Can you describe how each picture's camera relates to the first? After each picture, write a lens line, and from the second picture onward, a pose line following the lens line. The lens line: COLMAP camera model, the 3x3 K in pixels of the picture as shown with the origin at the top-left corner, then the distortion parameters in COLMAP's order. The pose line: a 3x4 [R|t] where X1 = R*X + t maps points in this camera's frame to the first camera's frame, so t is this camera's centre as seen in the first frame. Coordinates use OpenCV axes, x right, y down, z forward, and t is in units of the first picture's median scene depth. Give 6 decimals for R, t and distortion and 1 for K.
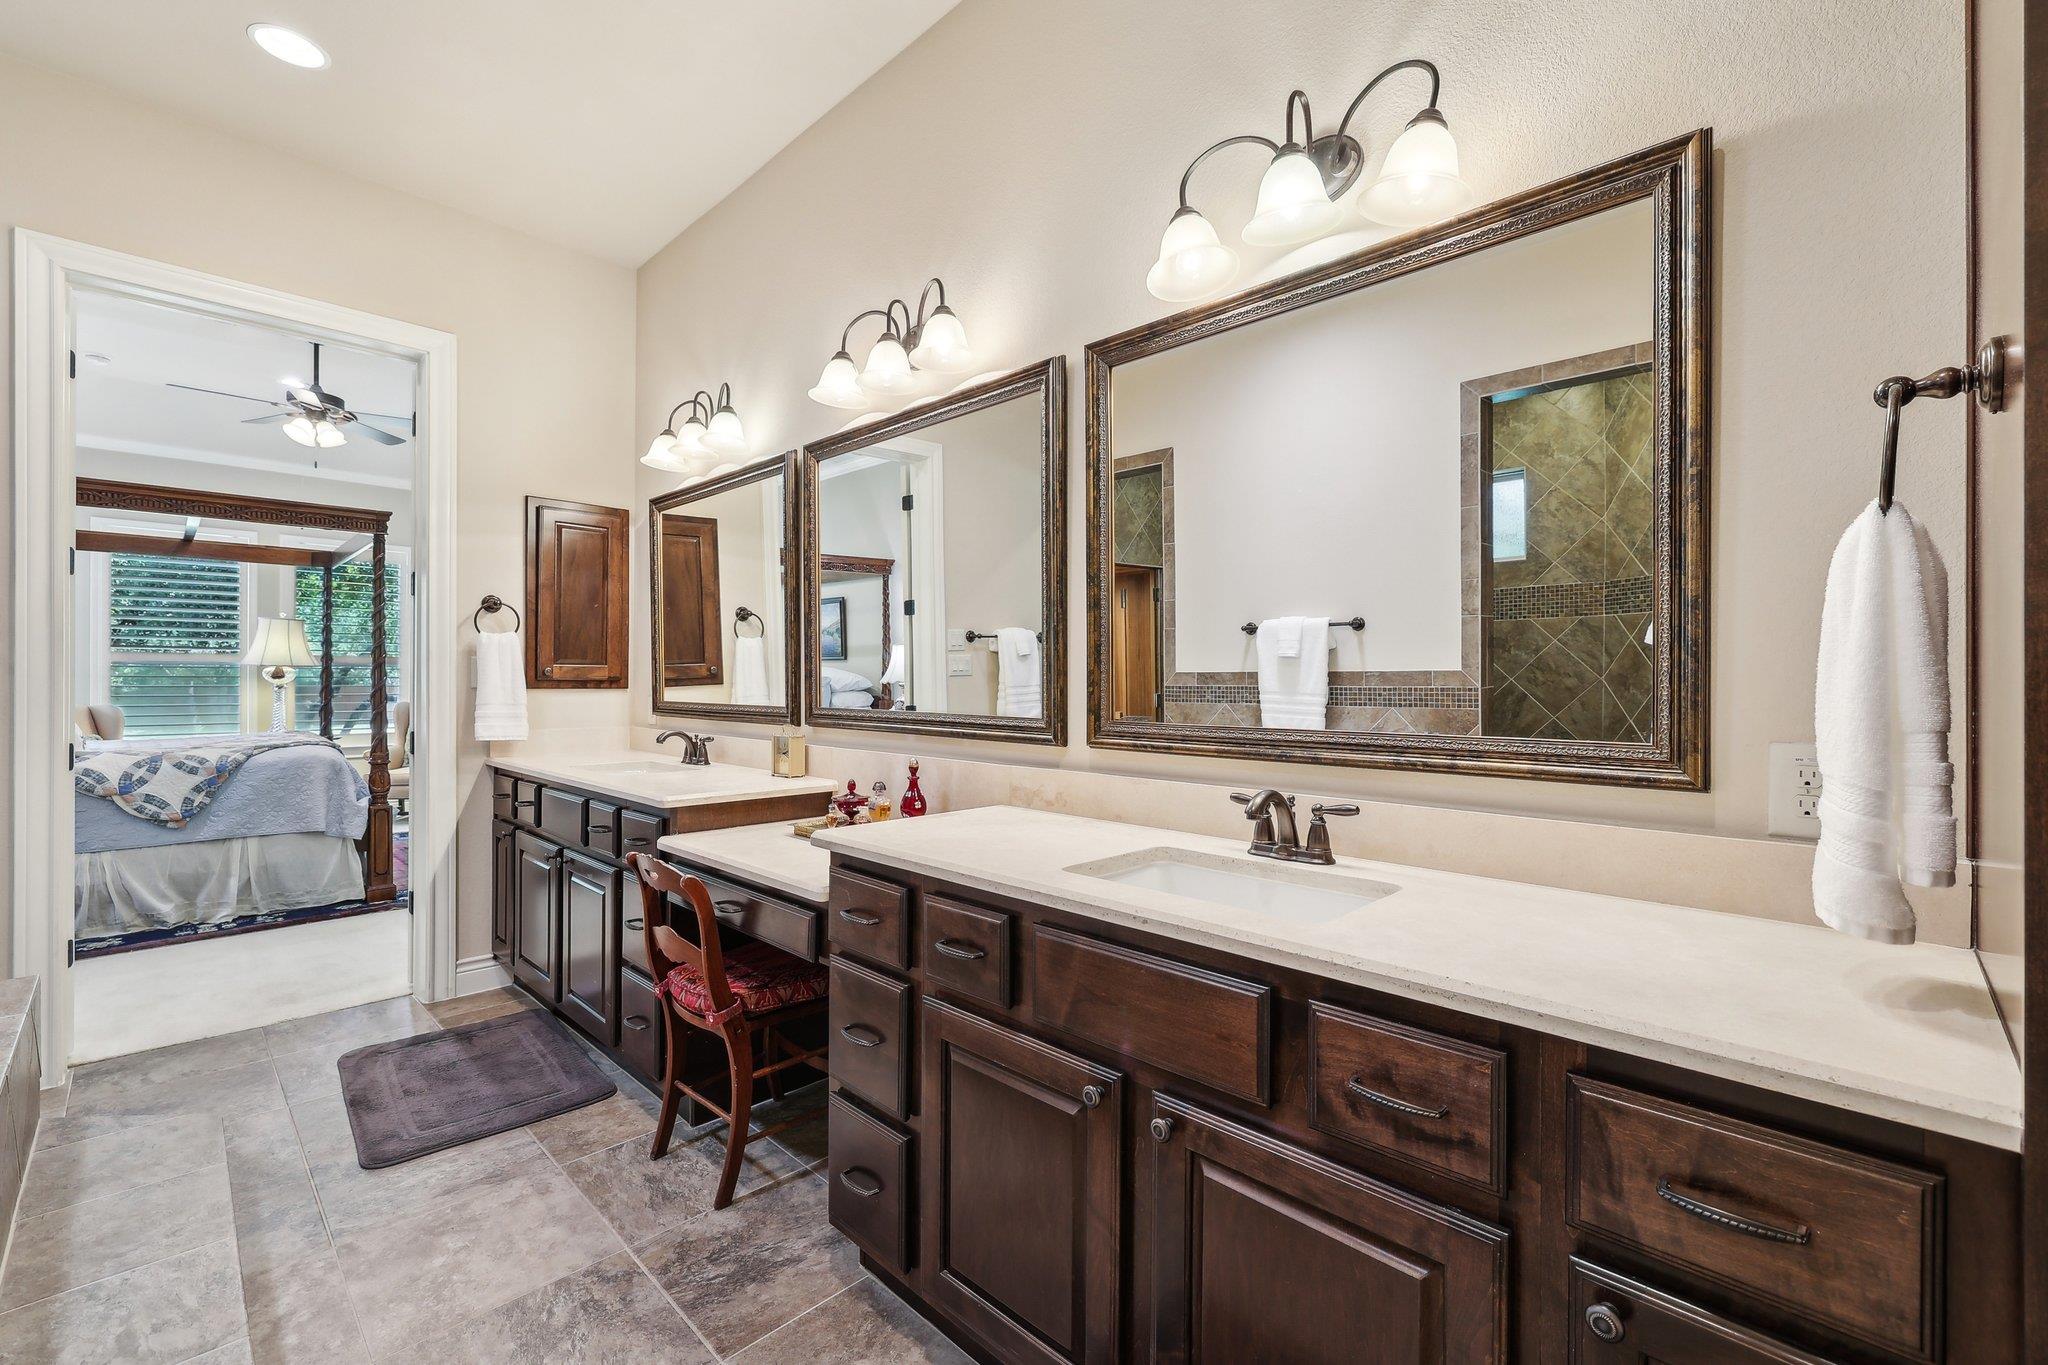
lens RADIAL K [[870.0, 0, 1029.8], [0, 870.0, 679.9], [0, 0, 1]] dist [-0.001371, 0.000460]
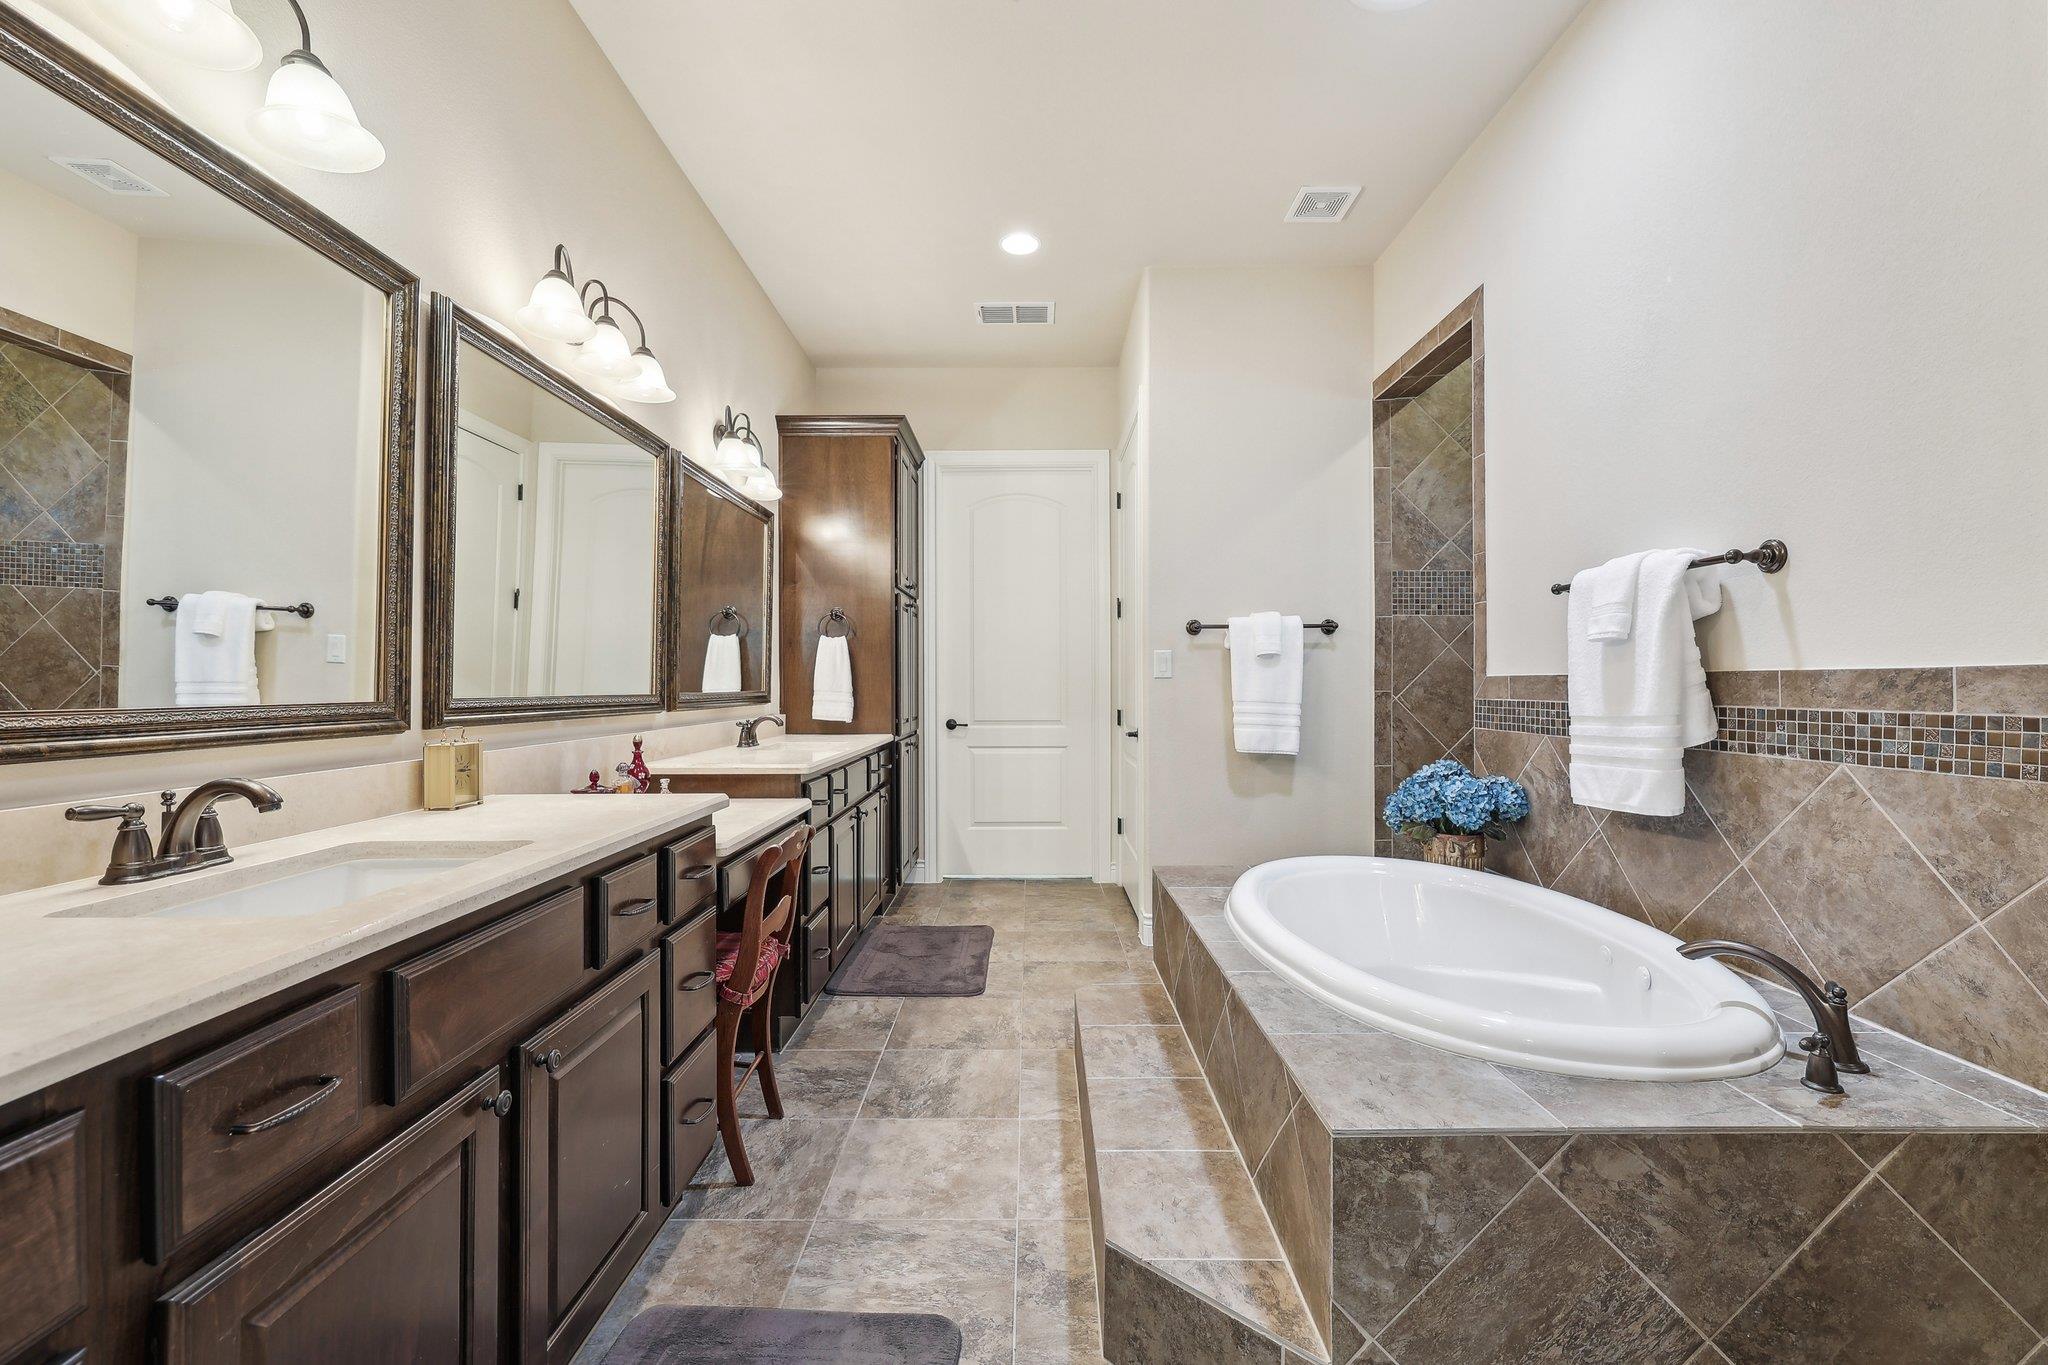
lens RADIAL K [[870.0, 0, 1029.8], [0, 870.0, 679.9], [0, 0, 1]] dist [-0.001371, 0.000460]
pose [[-0.701010, -0.003338, 0.713144, -1.431212], [-0.006660, 0.999976, -0.001867, 0.021102], [-0.713121, -0.006058, -0.701015, 1.591262]]
